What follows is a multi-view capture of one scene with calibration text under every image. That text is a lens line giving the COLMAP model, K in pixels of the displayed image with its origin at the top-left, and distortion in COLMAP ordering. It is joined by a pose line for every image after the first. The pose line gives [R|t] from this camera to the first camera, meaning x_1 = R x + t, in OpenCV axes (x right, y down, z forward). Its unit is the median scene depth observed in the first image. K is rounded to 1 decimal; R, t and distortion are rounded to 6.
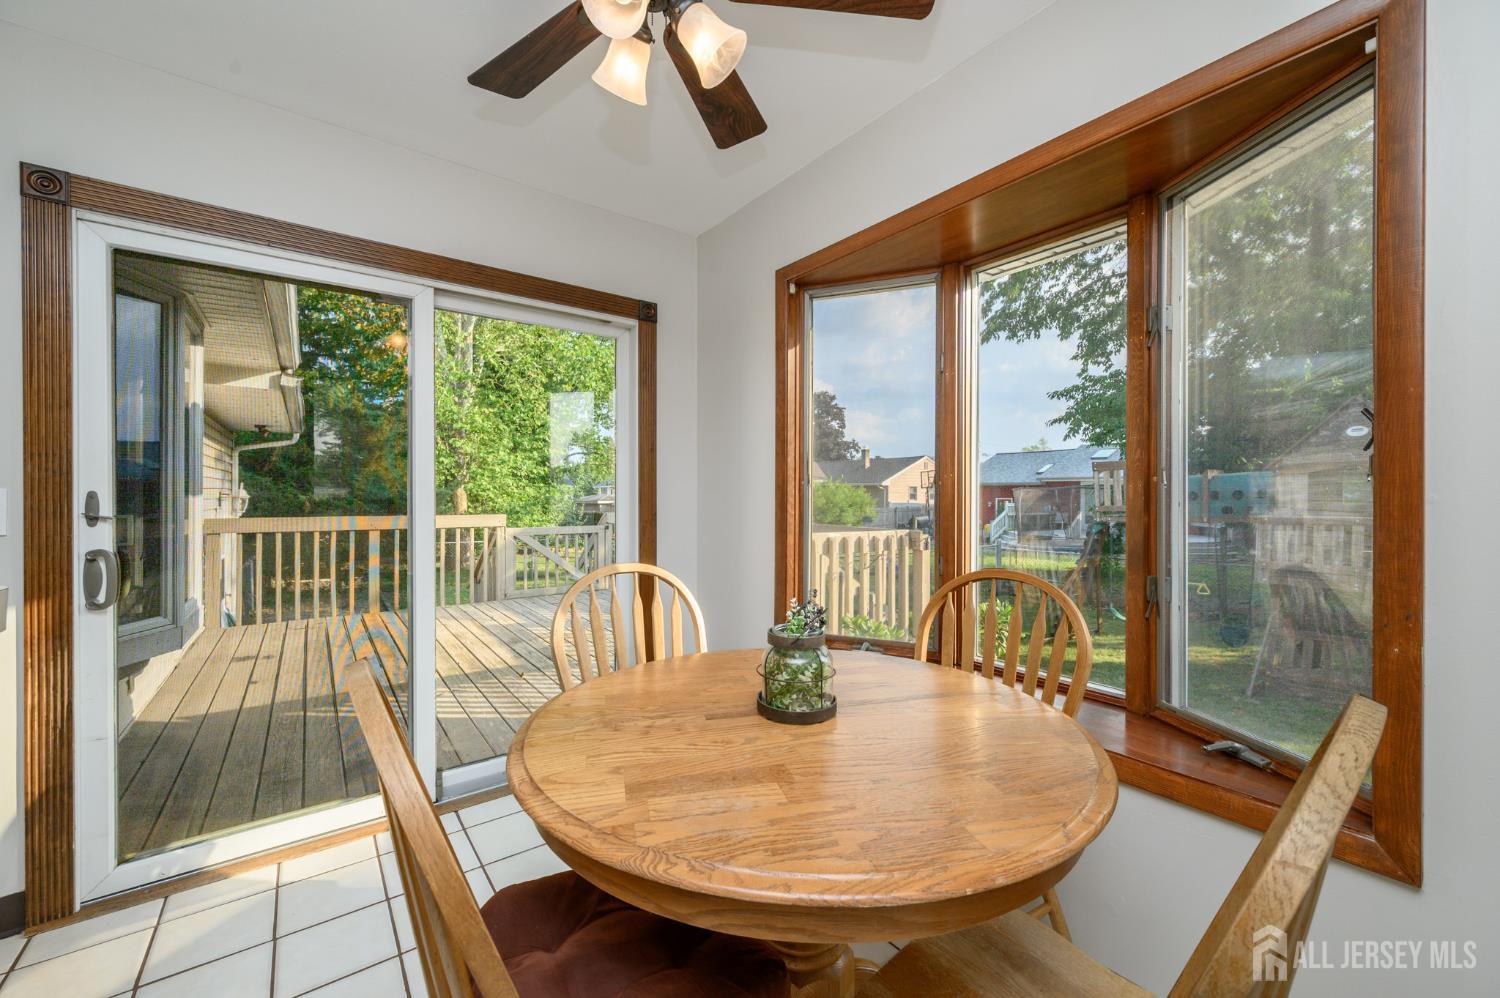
lens RADIAL K [[589.9, 0, 751.4], [0, 589.9, 497.3], [0, 0, 1]] dist [-0.000226, 0.000067]
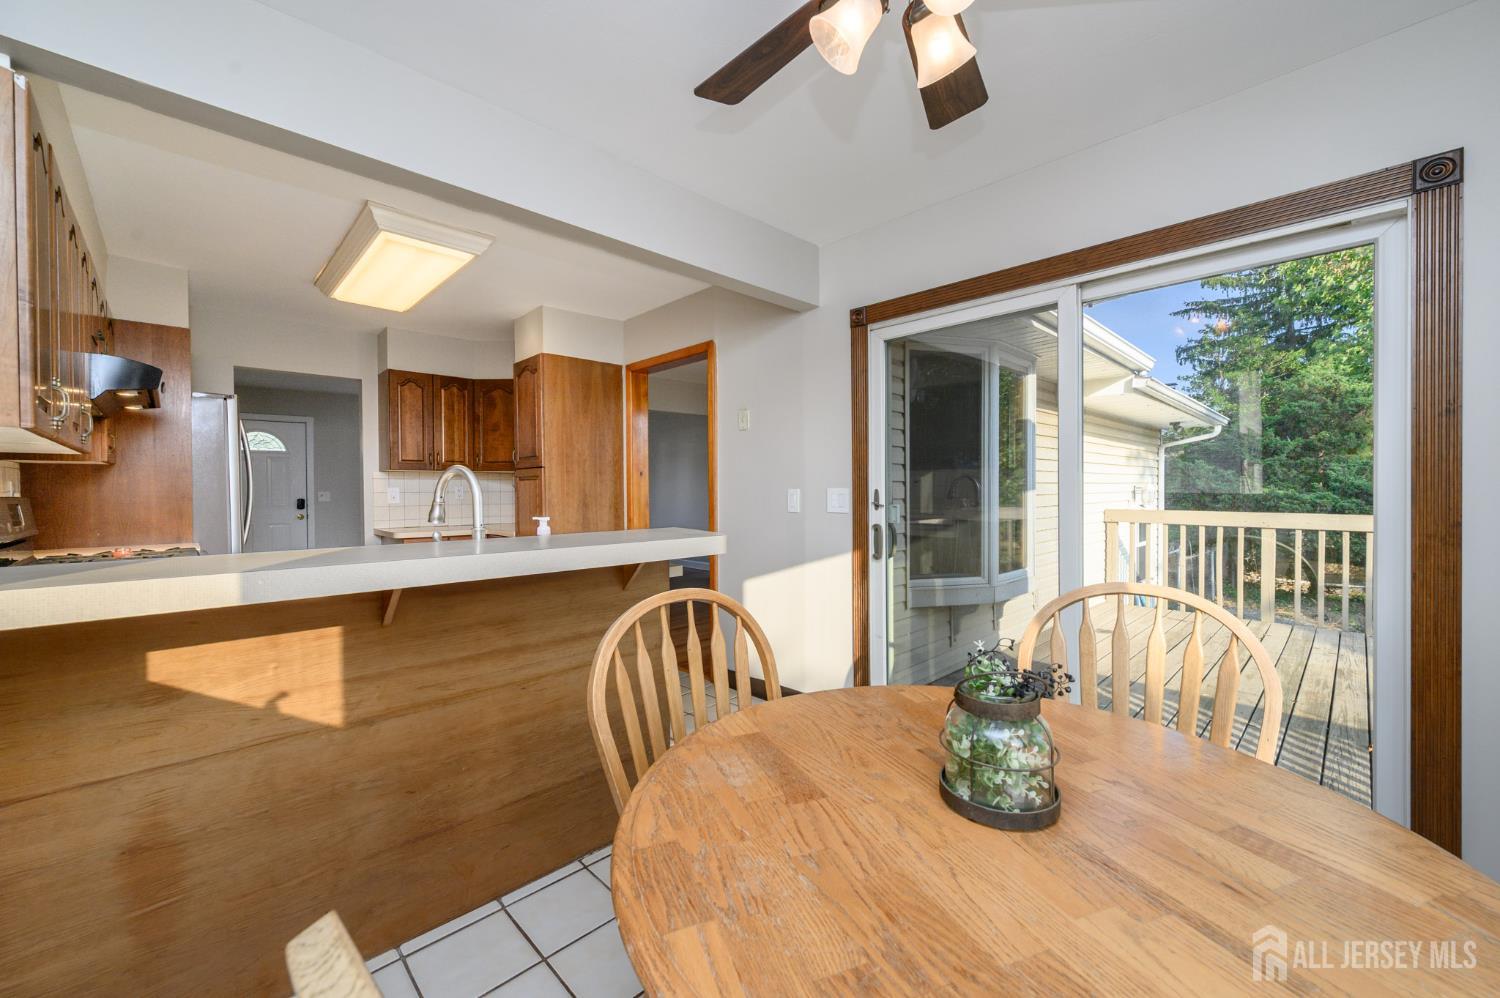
lens RADIAL K [[589.9, 0, 741.7], [0, 589.9, 494.0], [0, 0, 1]] dist [-0.000226, 0.000067]
pose [[0.122186, 0.007109, -0.992482, 0.270974], [0.000181, 0.999974, 0.007185, -0.004888], [0.992507, -0.001057, 0.122182, 0.221527]]
